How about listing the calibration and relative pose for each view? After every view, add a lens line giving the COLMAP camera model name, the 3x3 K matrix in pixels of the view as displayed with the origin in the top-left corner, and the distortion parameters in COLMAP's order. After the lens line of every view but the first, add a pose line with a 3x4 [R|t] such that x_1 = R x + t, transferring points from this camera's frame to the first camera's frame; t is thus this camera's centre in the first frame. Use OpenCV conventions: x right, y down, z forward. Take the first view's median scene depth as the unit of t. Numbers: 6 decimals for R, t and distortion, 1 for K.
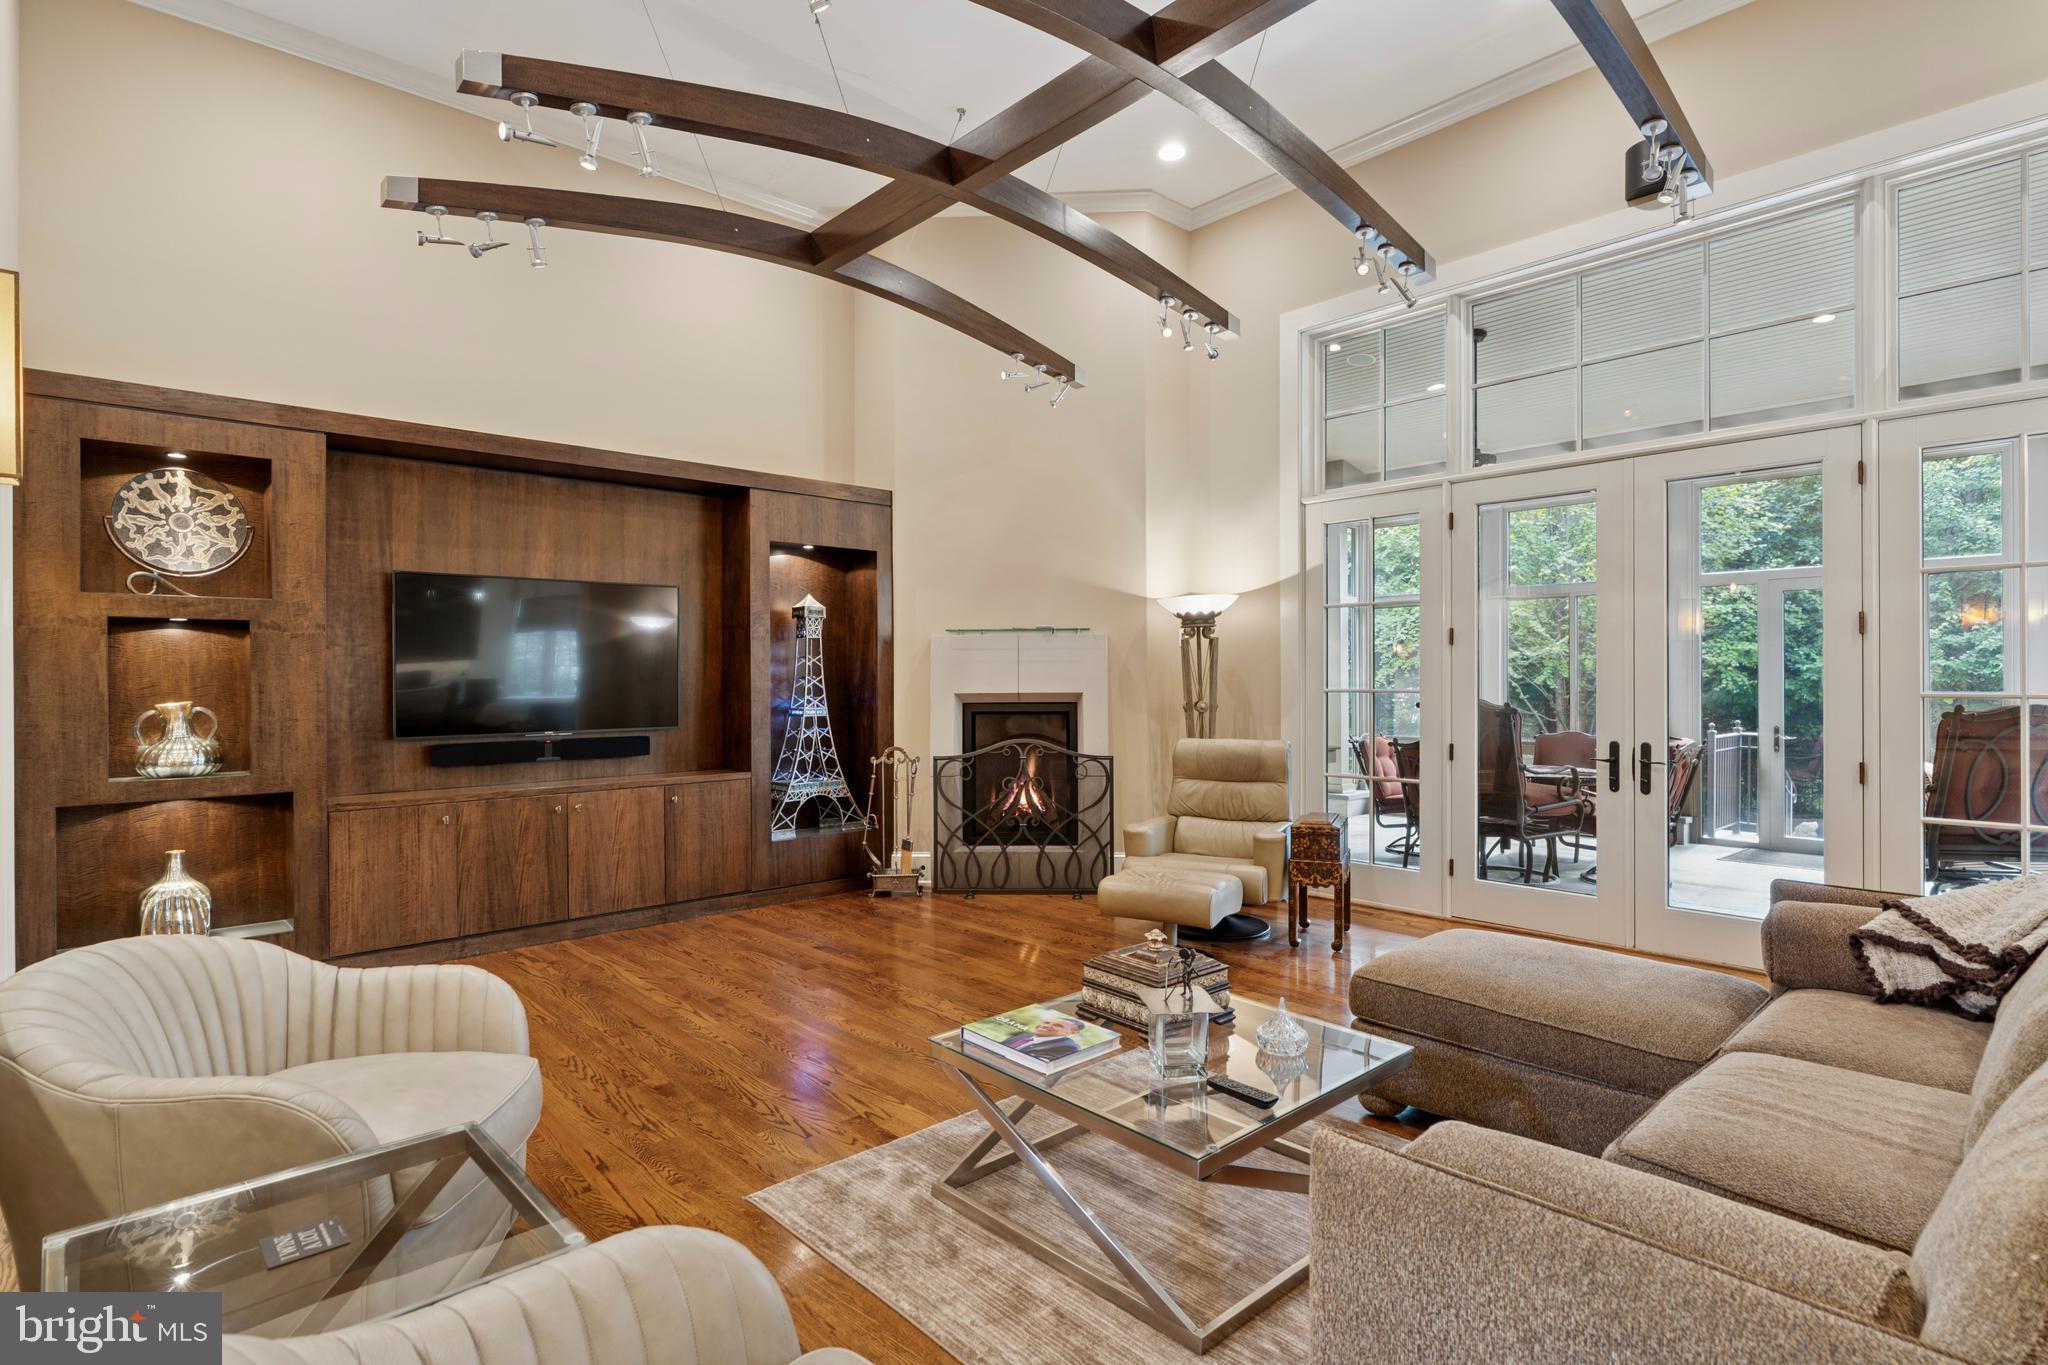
lens RADIAL K [[1035.6, 0, 1027.4], [0, 1035.6, 675.5], [0, 0, 1]] dist [-0.000638, -0.000372]
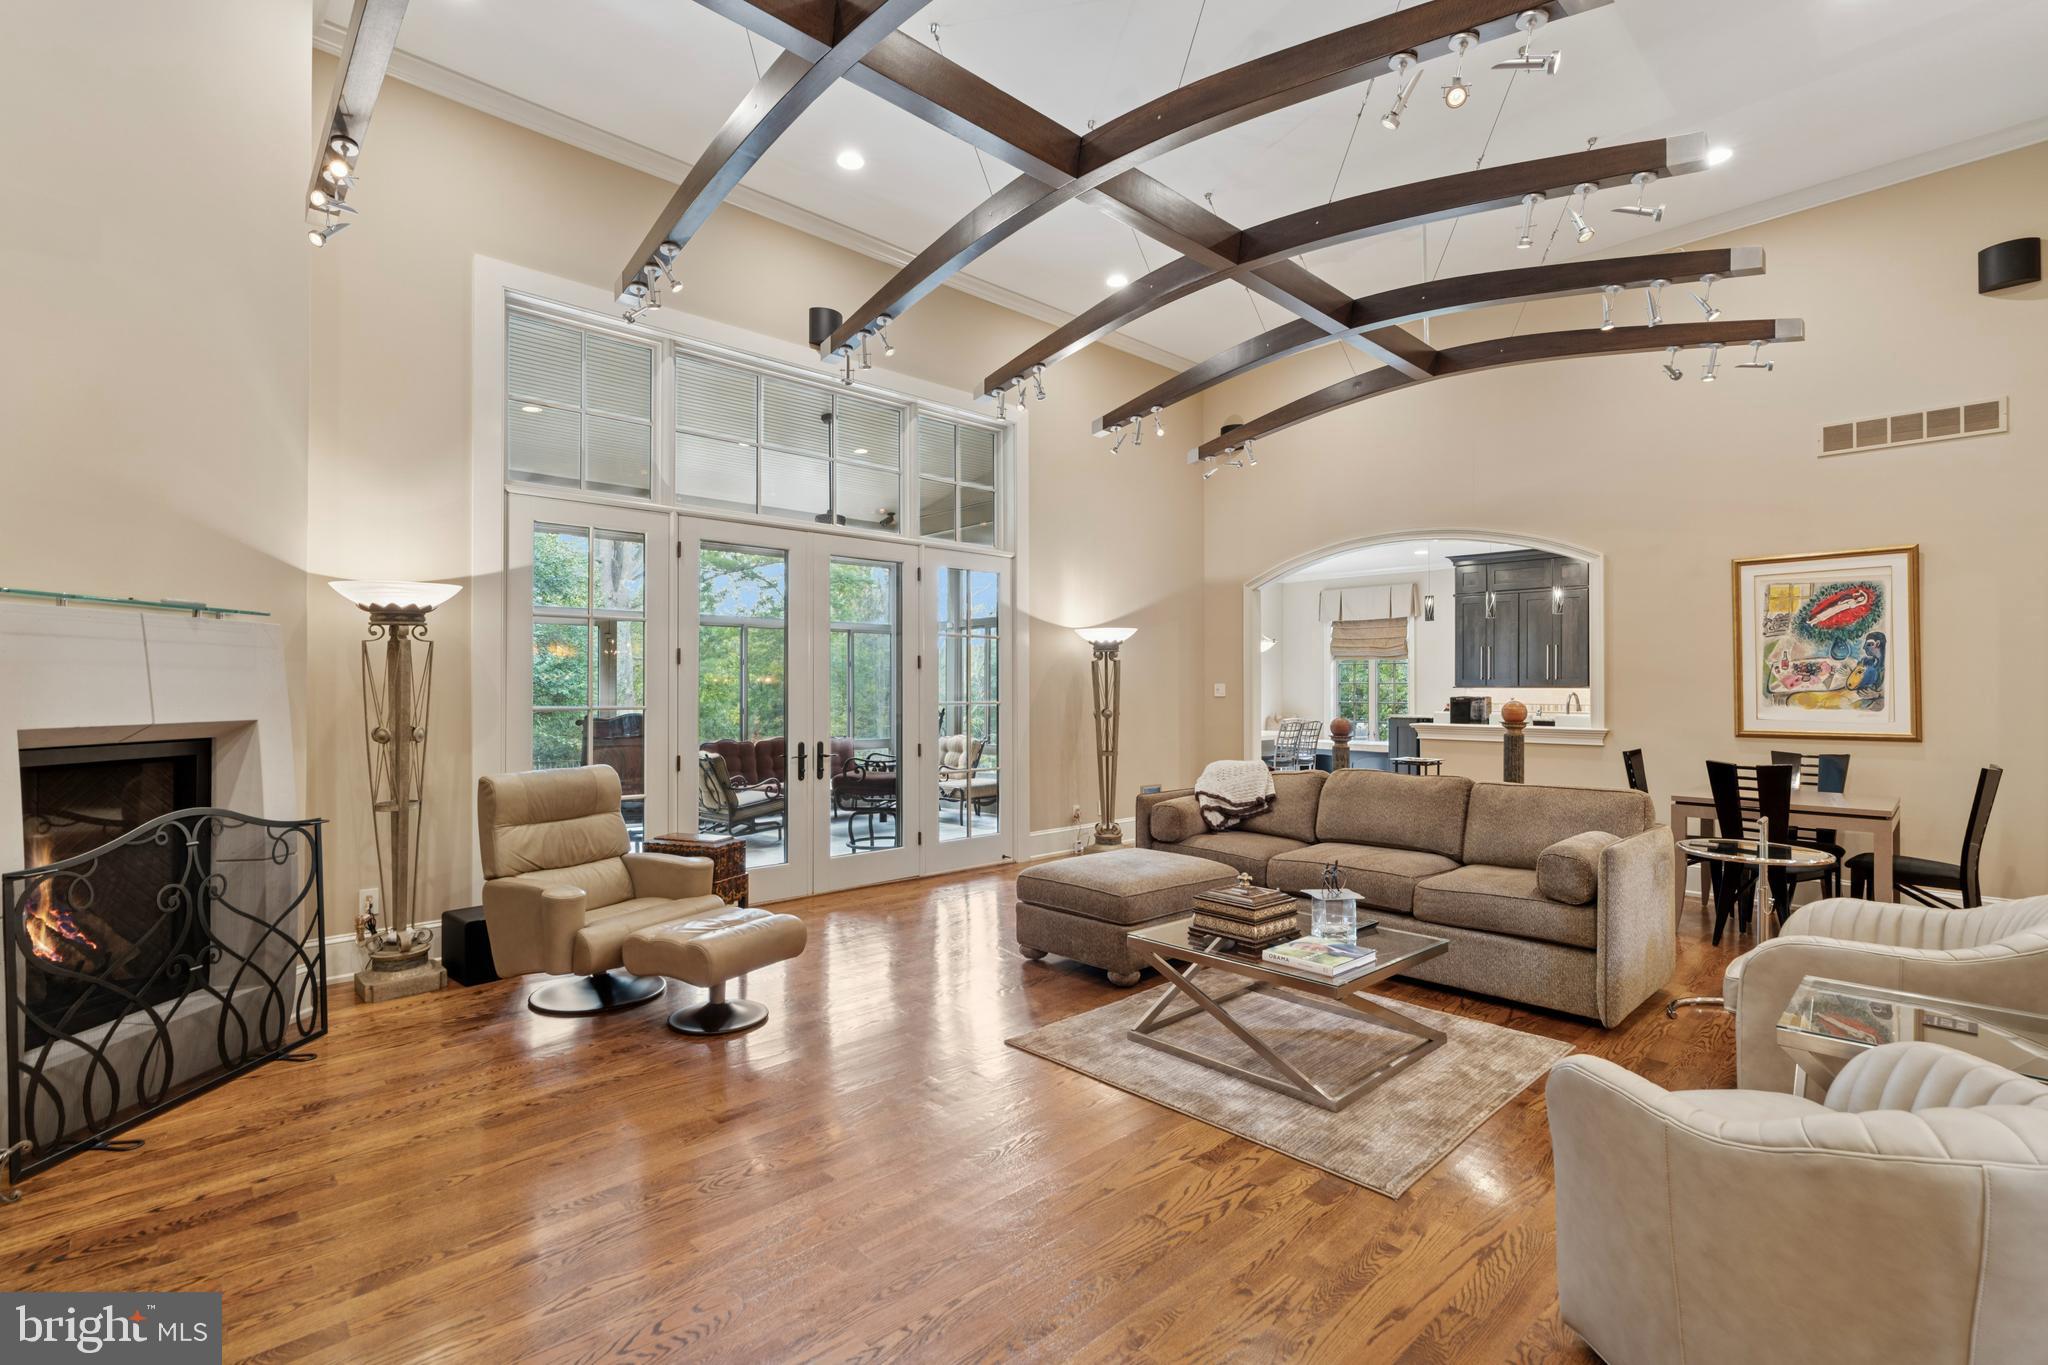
lens RADIAL K [[936.6, 0, 1022.0], [0, 936.6, 681.0], [0, 0, 1]] dist [0.003275, 0.000087]
pose [[-0.005403, 0.014043, 0.999887, -0.565438], [0.001075, 0.999901, -0.014038, 0.002259], [-0.999985, 0.000999, -0.005418, 0.646489]]
